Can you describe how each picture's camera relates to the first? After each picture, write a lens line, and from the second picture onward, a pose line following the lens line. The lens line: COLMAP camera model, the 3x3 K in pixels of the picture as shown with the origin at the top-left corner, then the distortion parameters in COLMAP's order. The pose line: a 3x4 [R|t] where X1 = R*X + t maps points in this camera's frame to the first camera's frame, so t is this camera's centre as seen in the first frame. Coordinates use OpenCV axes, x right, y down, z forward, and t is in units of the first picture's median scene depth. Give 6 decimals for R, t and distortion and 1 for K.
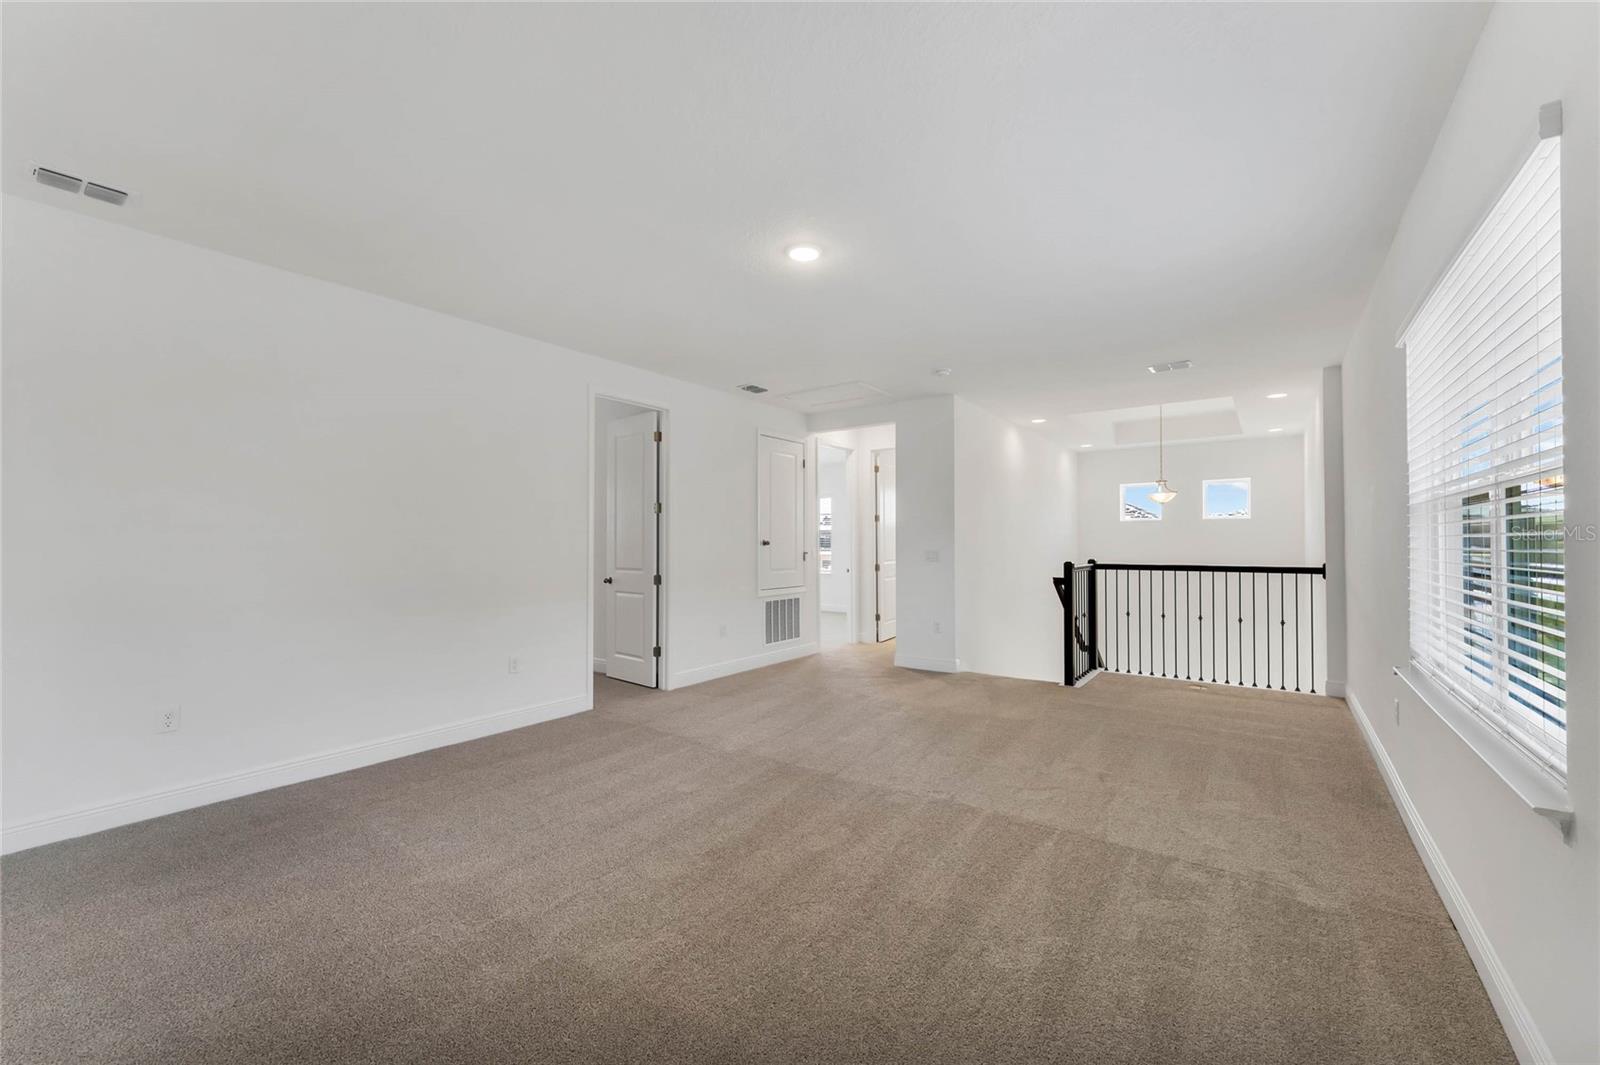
lens RADIAL K [[637.5, 0, 801.2], [0, 637.5, 538.2], [0, 0, 1]] dist [0.001265, 0.000134]
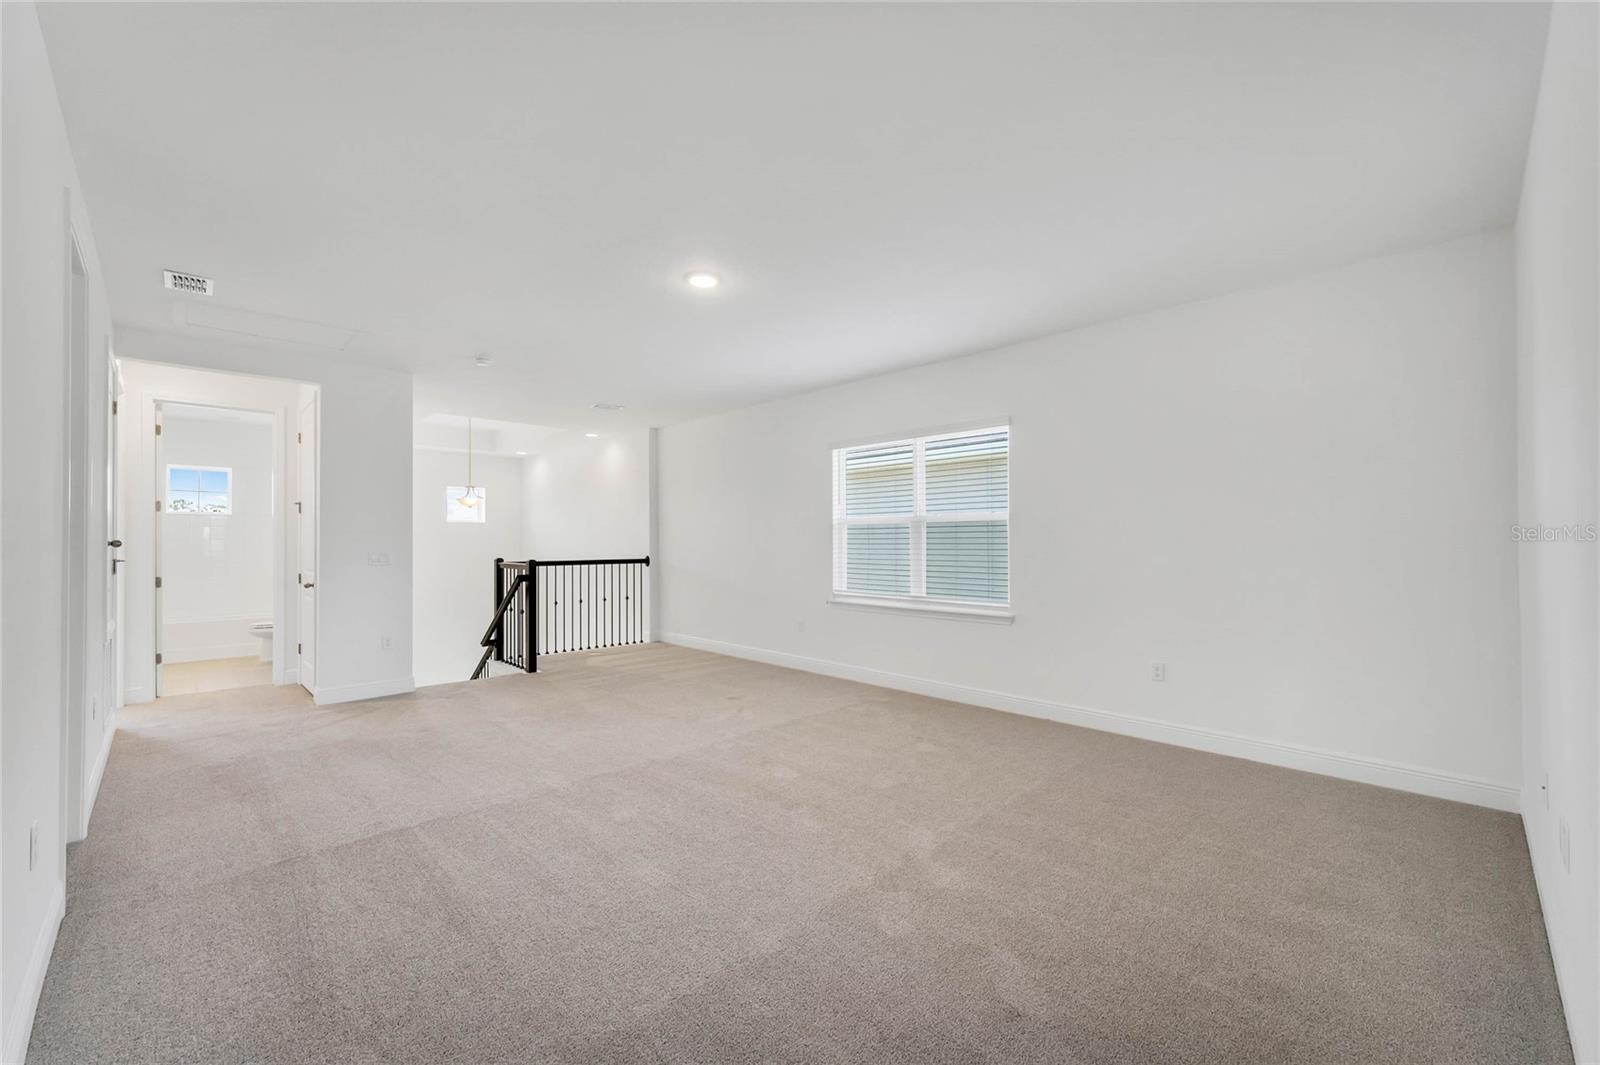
lens RADIAL K [[637.5, 0, 801.2], [0, 637.5, 538.2], [0, 0, 1]] dist [0.001265, 0.000134]
pose [[0.170647, 0.007022, 0.985307, -0.543000], [-0.005894, 0.999964, -0.006105, 0.003417], [-0.985315, -0.004765, 0.170683, 0.328340]]
